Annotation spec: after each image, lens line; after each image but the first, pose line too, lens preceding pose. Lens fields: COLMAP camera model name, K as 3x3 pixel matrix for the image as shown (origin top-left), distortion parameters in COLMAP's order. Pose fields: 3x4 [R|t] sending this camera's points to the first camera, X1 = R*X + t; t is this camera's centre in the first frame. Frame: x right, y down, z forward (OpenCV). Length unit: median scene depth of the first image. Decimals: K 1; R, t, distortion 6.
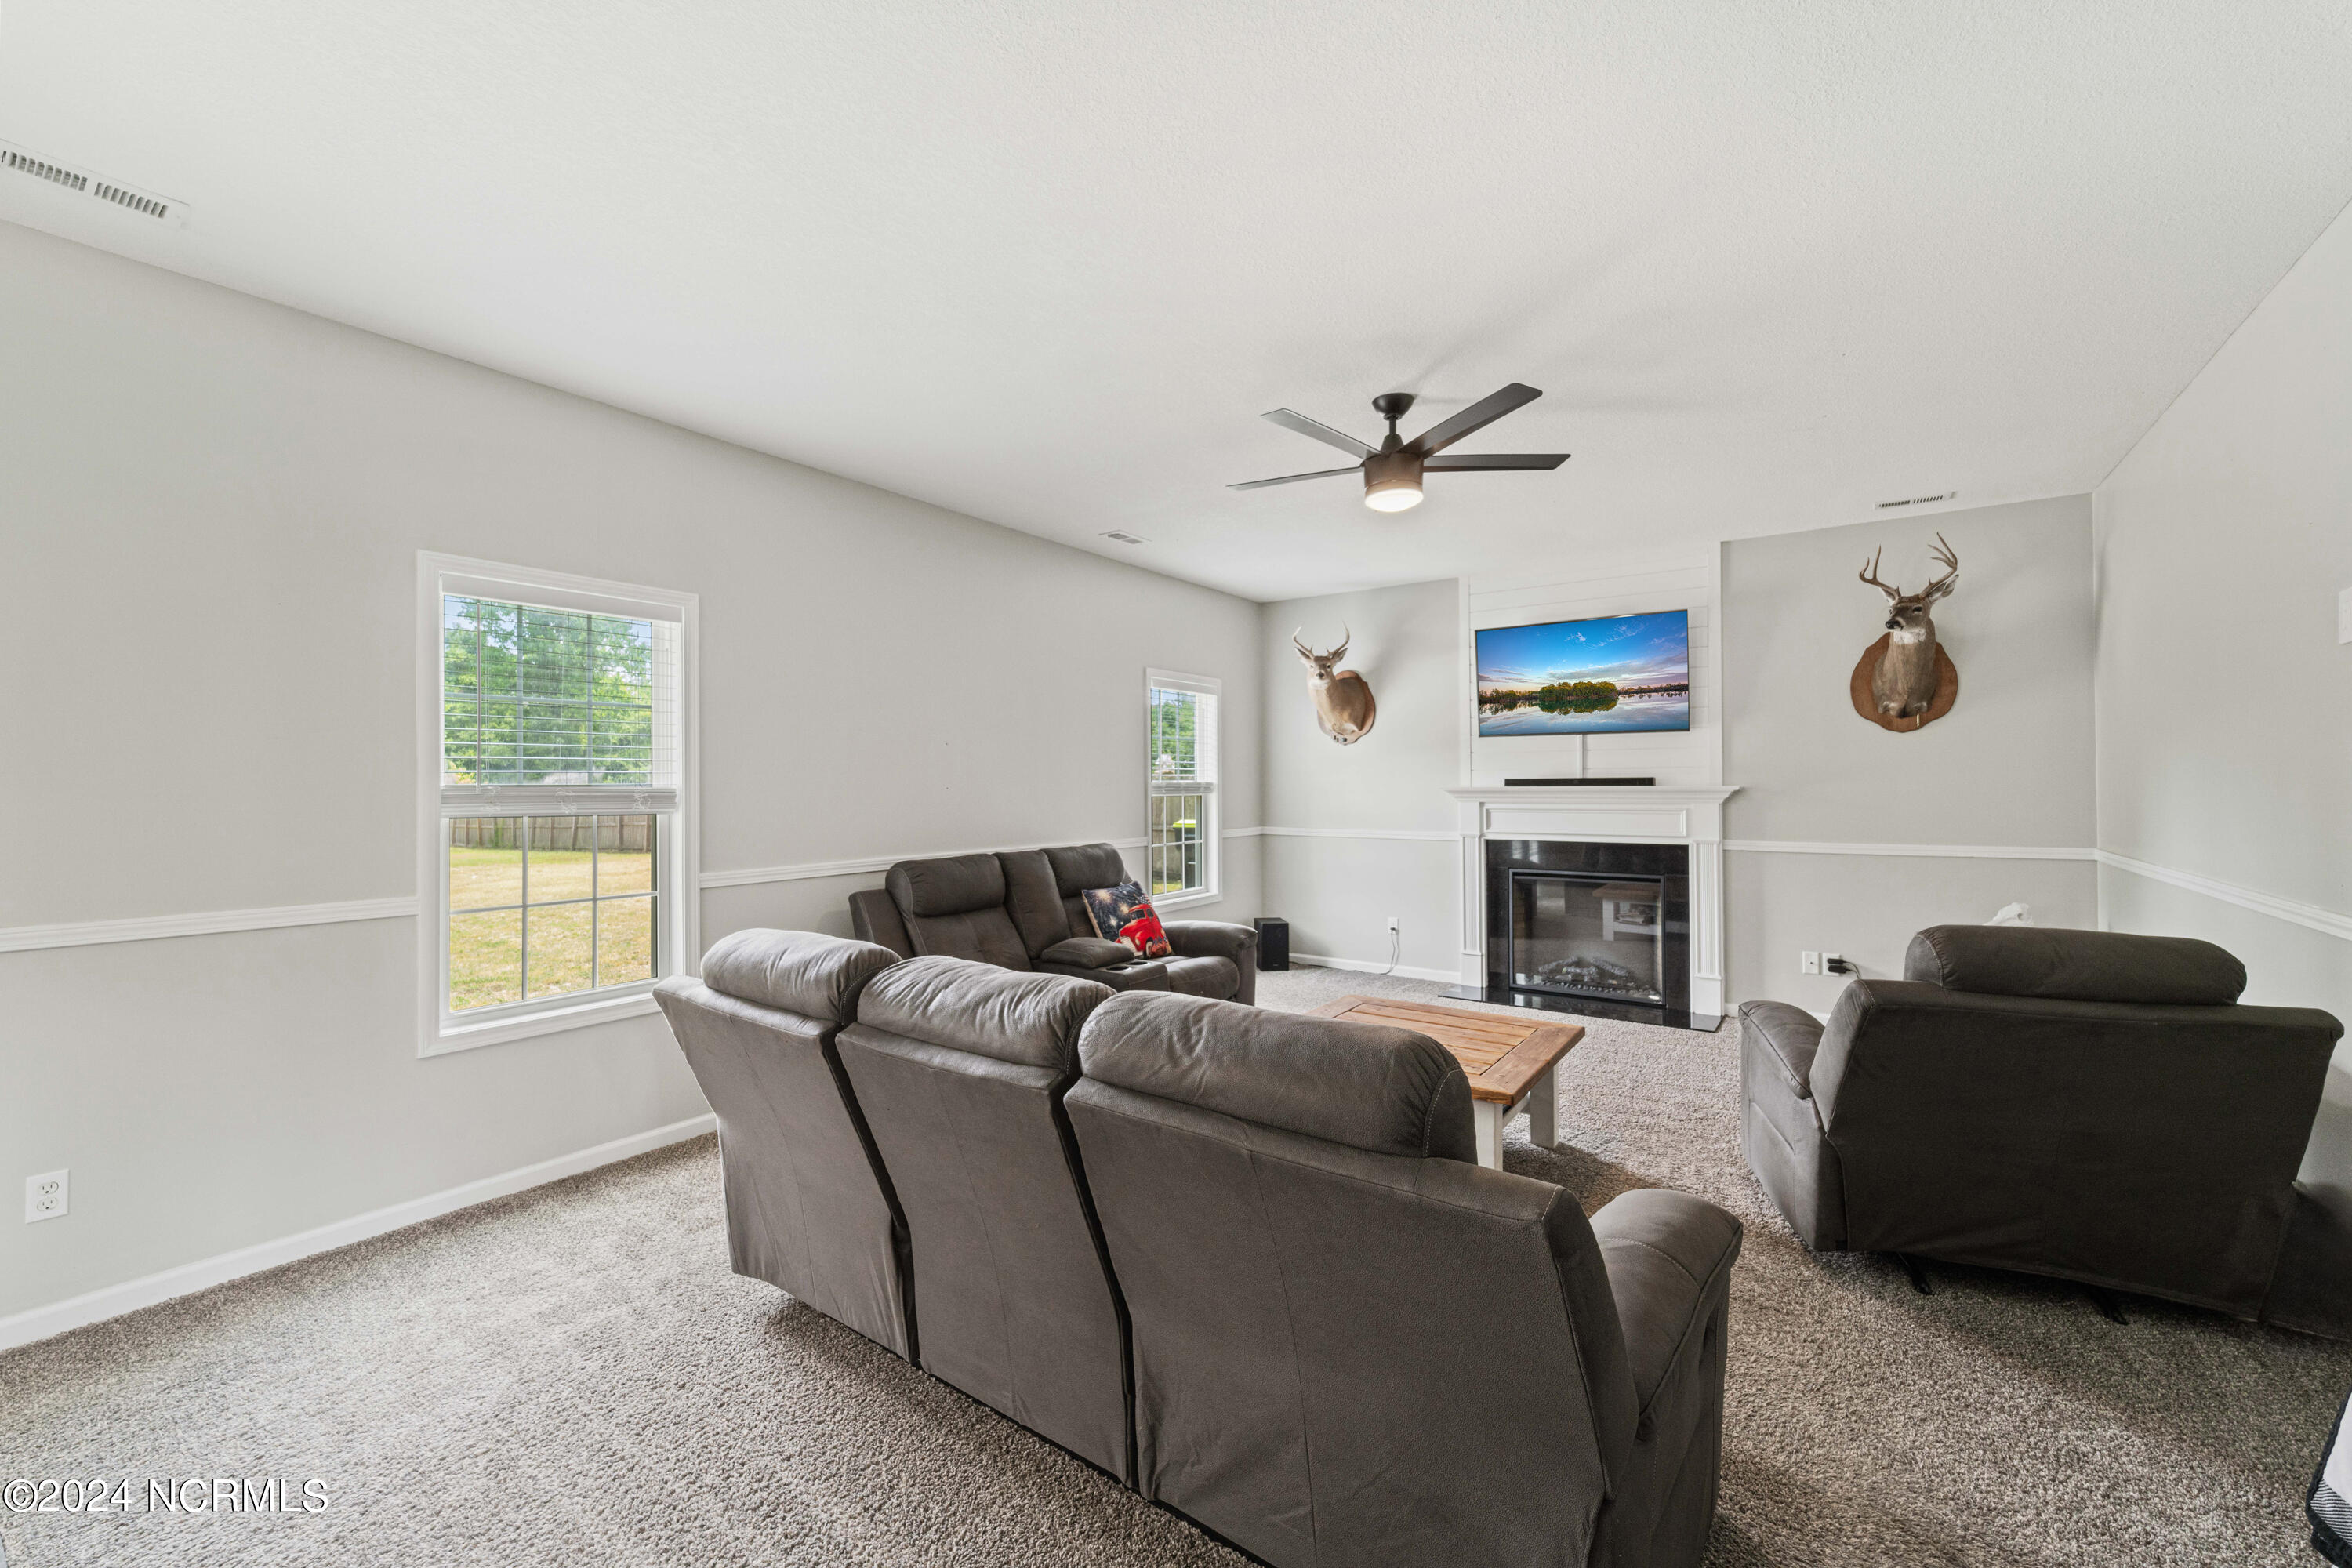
lens RADIAL K [[941.5, 0, 1186.6], [0, 941.5, 778.5], [0, 0, 1]] dist [-0.001614, 0.000133]
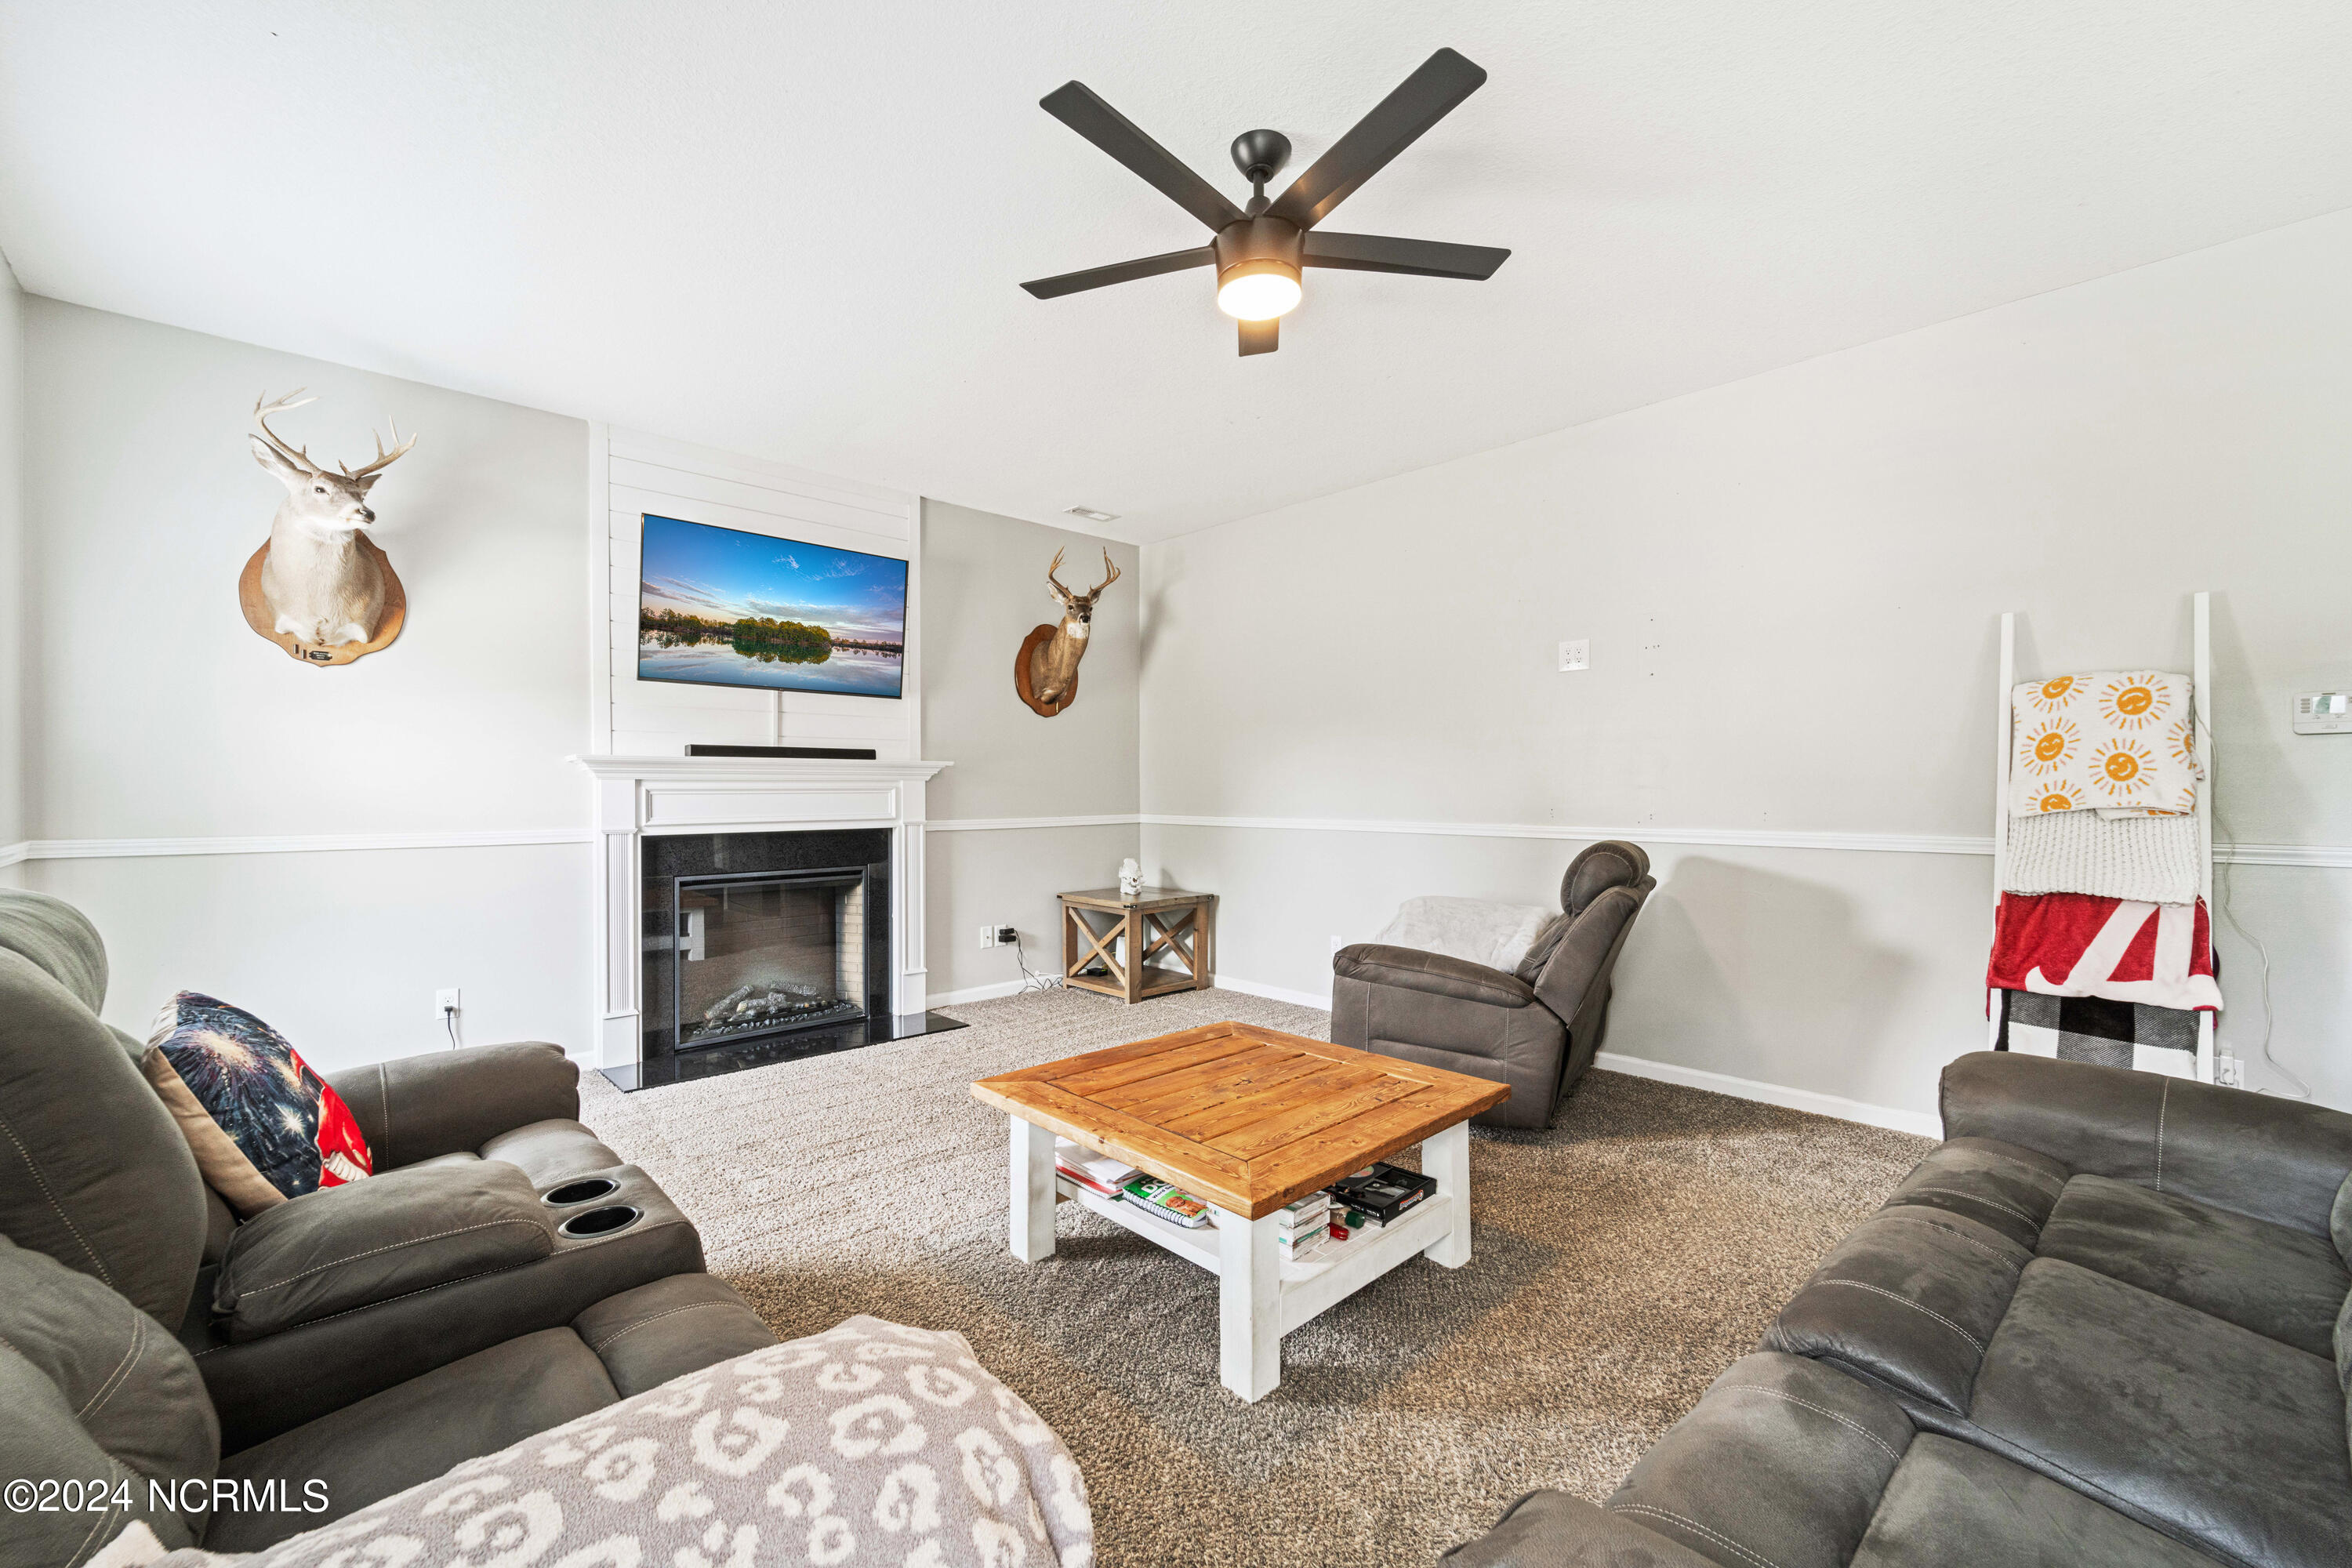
lens RADIAL K [[941.5, 0, 1175.2], [0, 941.5, 792.4], [0, 0, 1]] dist [-0.001614, 0.000133]
pose [[0.218746, -0.000099, 0.975782, -0.255022], [-0.004237, 0.999990, 0.001052, 0.033474], [-0.975773, -0.004365, 0.218744, 0.518723]]
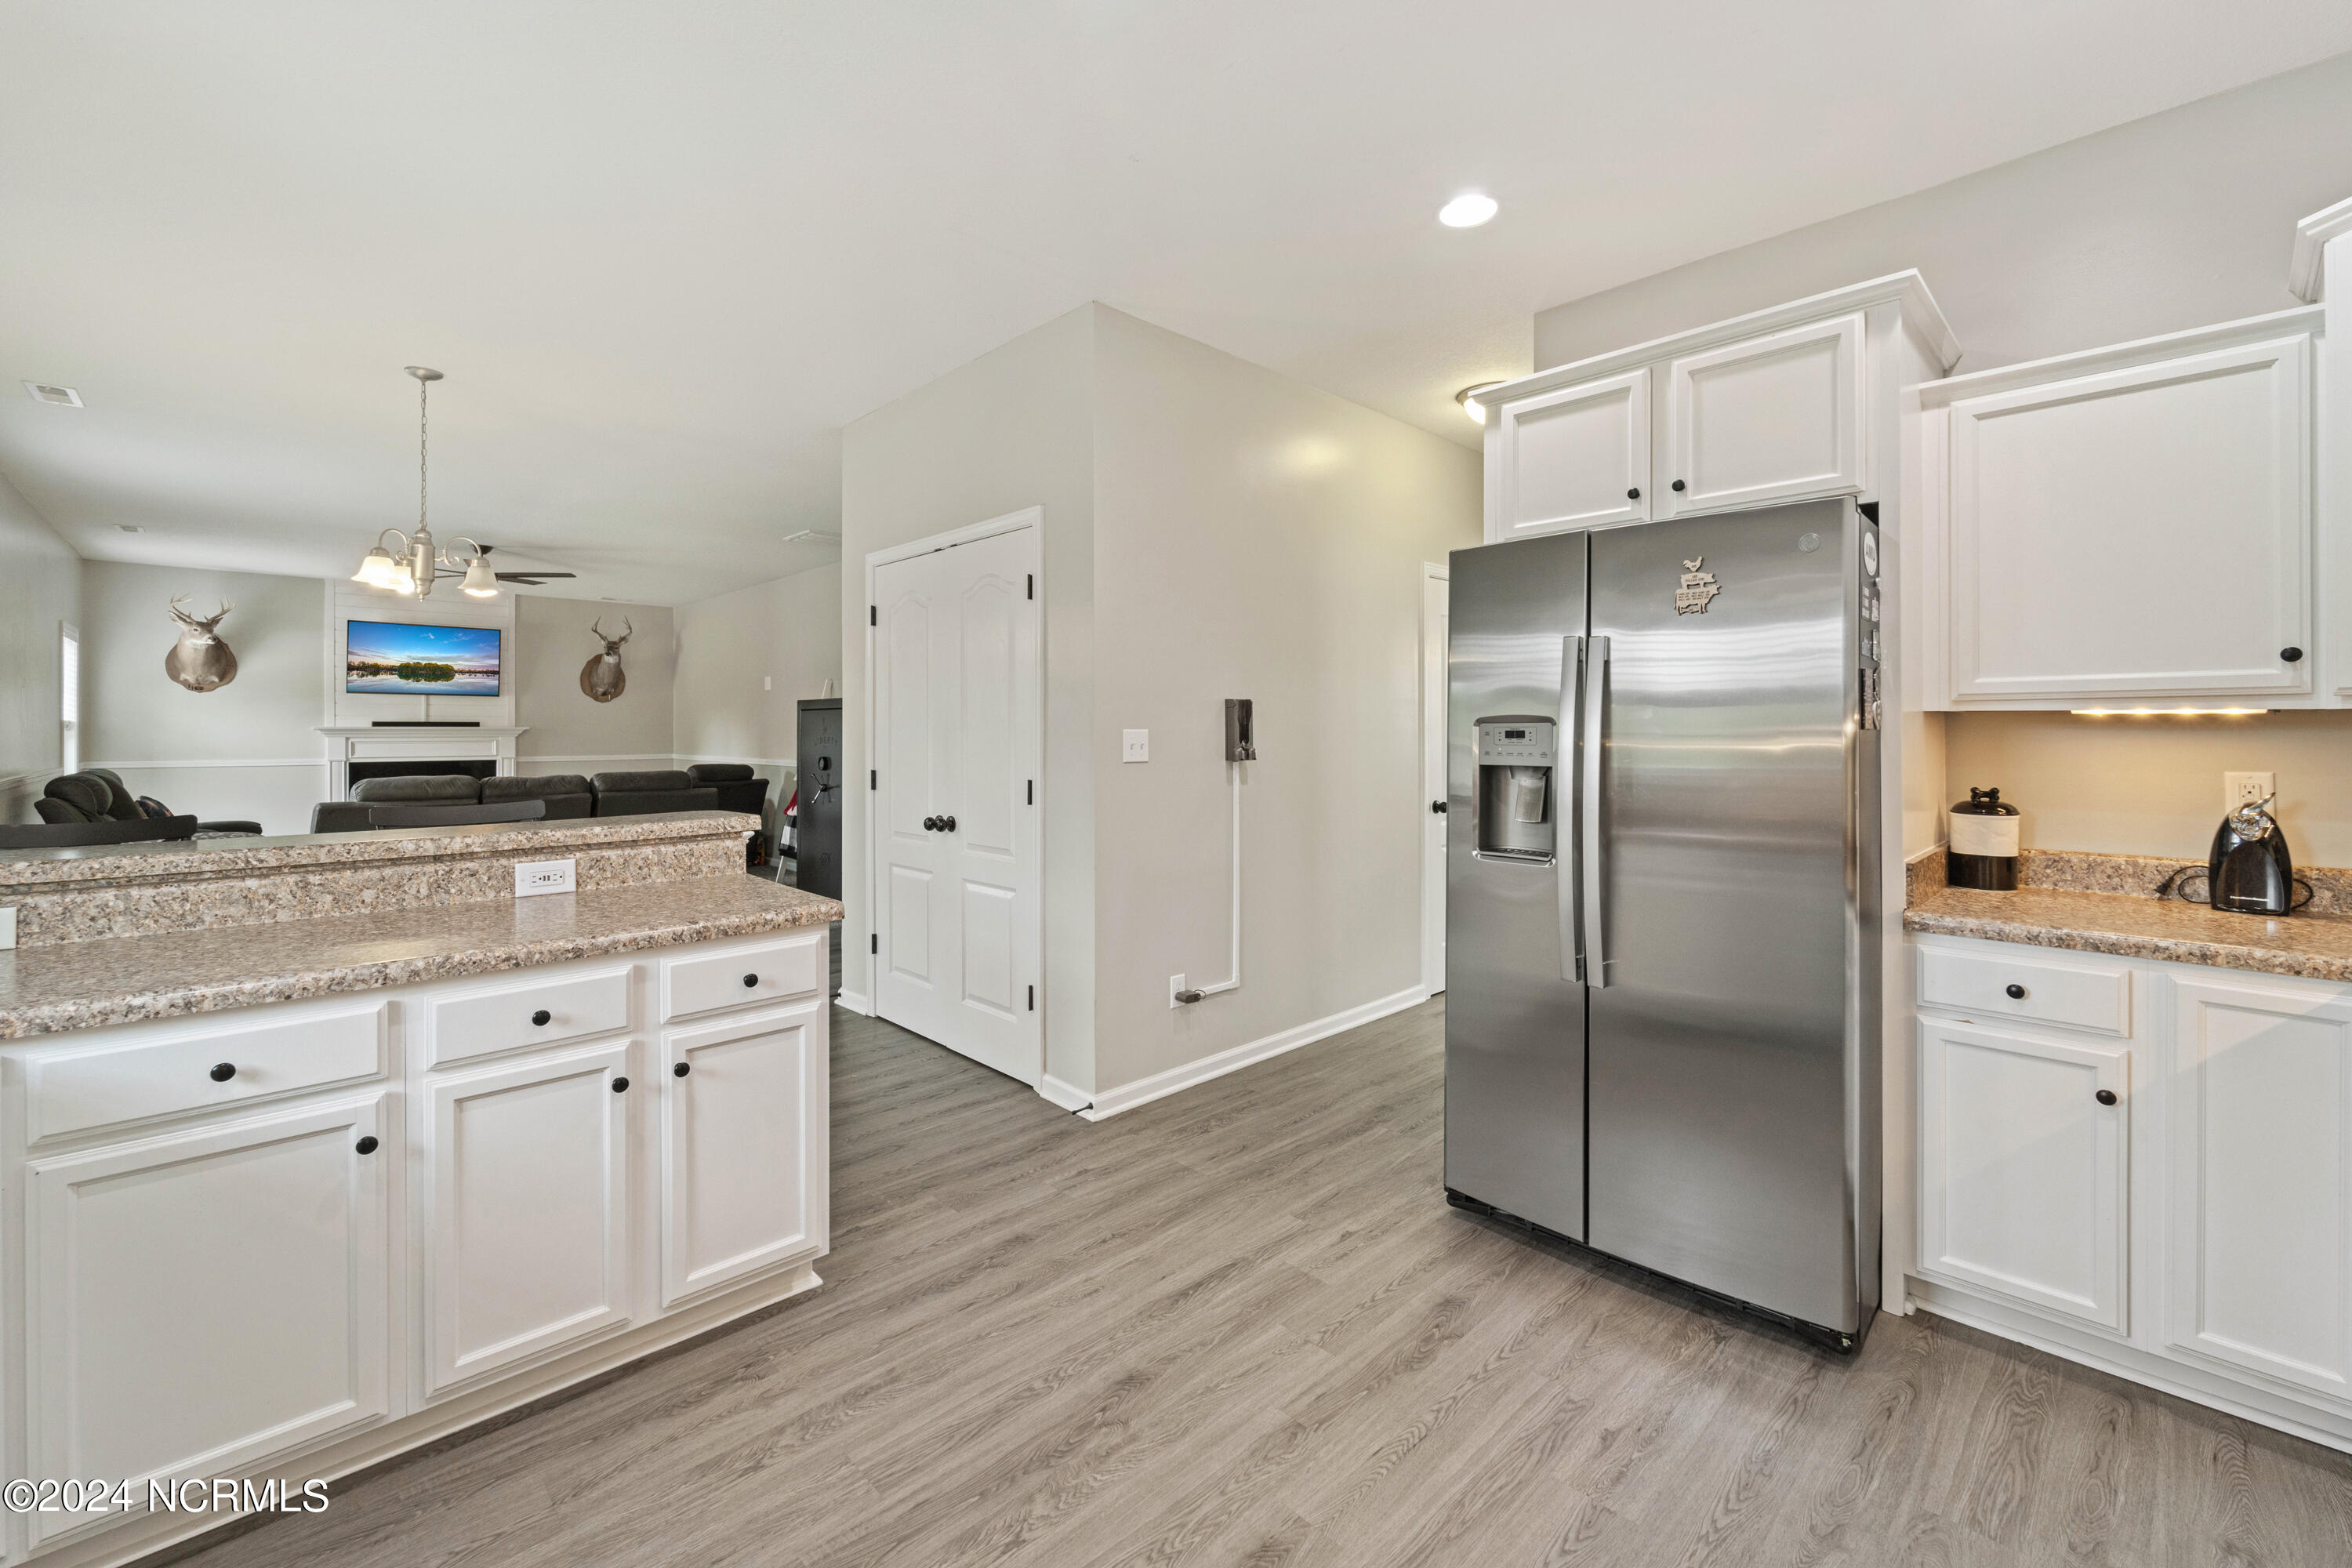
lens RADIAL K [[941.5, 0, 1148.8], [0, 941.5, 736.7], [0, 0, 1]] dist [-0.001614, 0.000133]
pose [[0.215439, -0.001627, 0.976516, -0.891807], [-0.013021, 0.999905, 0.004538, 0.001539], [-0.976430, -0.013693, 0.215397, -0.561842]]
